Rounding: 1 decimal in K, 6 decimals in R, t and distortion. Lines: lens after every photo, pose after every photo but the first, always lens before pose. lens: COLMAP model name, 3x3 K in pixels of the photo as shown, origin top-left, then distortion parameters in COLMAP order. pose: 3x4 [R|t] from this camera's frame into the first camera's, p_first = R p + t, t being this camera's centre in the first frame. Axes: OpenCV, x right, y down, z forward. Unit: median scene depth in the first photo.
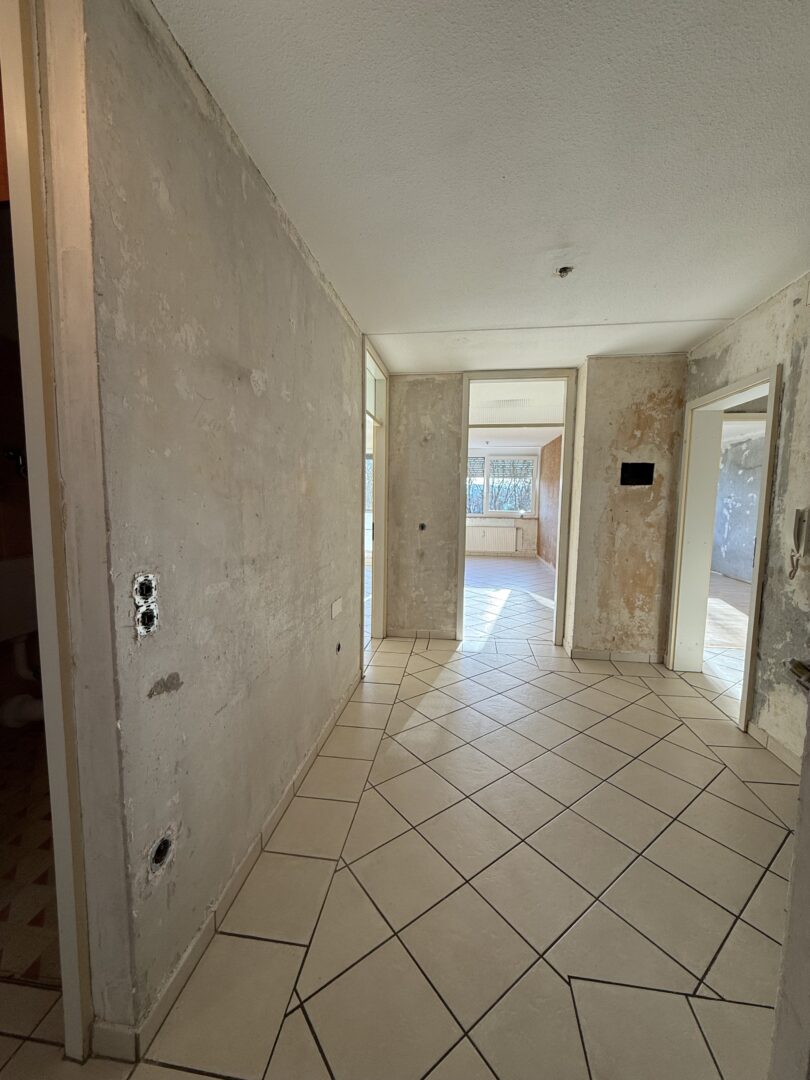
lens RADIAL K [[431.1, 0, 406.1], [0, 431.1, 539.3], [0, 0, 1]] dist [-0.008177, 0.001047]
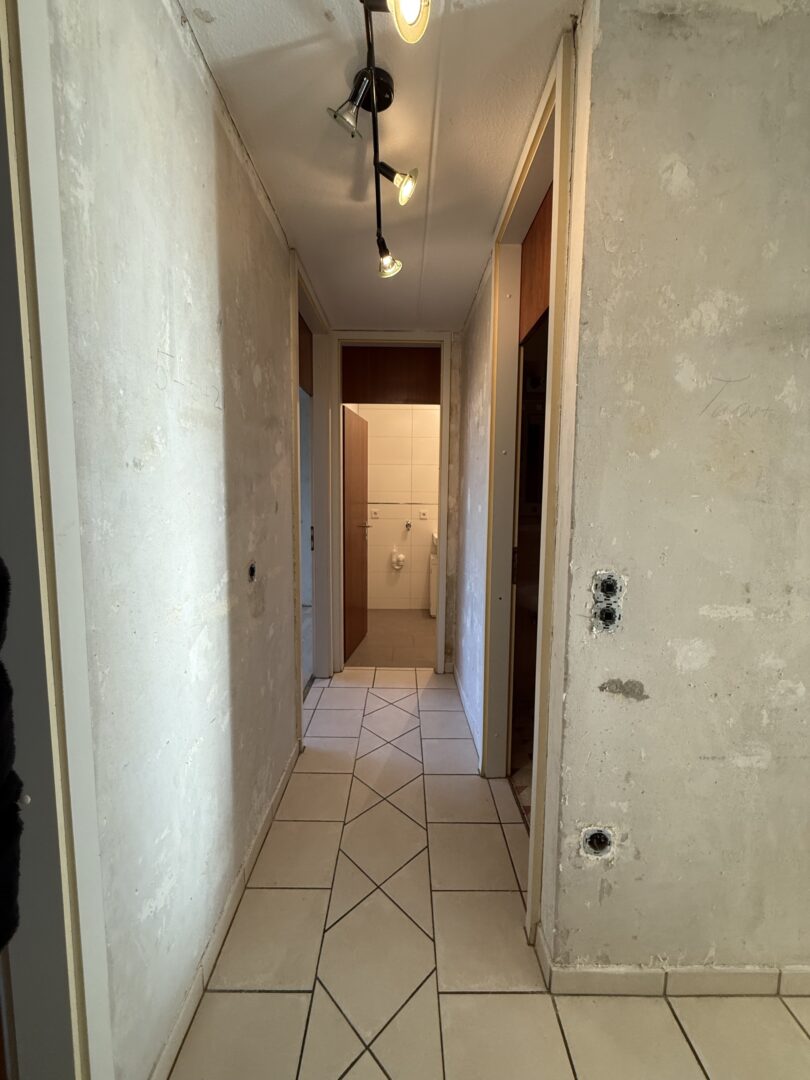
lens RADIAL K [[431.1, 0, 403.6], [0, 431.1, 537.4], [0, 0, 1]] dist [-0.008177, 0.001047]
pose [[0.125954, 0.087807, -0.988143, 0.344402], [-0.101250, 0.992011, 0.075245, -0.032313], [0.986856, 0.090572, 0.133838, 0.346293]]
